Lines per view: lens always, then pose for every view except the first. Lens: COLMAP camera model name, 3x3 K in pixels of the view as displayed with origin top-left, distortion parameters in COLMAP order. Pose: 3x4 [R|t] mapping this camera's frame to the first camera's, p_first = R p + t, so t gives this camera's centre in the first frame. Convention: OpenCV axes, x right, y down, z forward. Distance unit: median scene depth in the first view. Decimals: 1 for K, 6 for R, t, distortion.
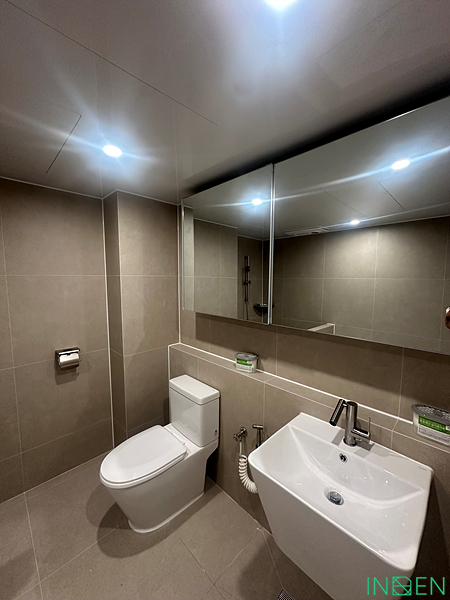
lens RADIAL K [[240.7, 0, 224.7], [0, 240.7, 300.4], [0, 0, 1]] dist [-0.001061, 0.001735]
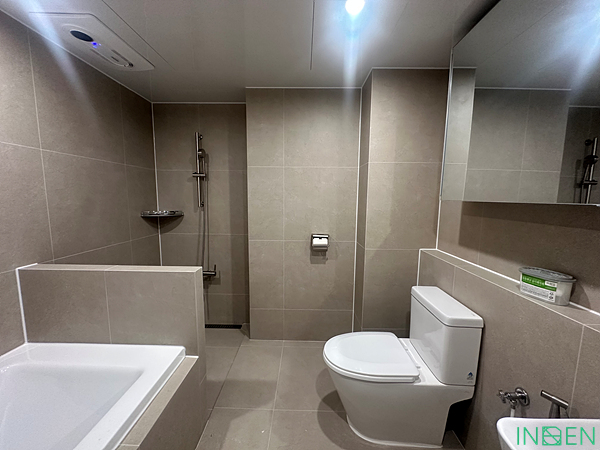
lens RADIAL K [[240.7, 0, 299.7], [0, 240.7, 225.1], [0, 0, 1]] dist [-0.001061, 0.001735]
pose [[0.695488, 0.086678, -0.713290, 0.070571], [-0.076871, 0.995976, 0.046077, 0.116689], [0.714414, 0.022785, 0.699353, 0.149563]]
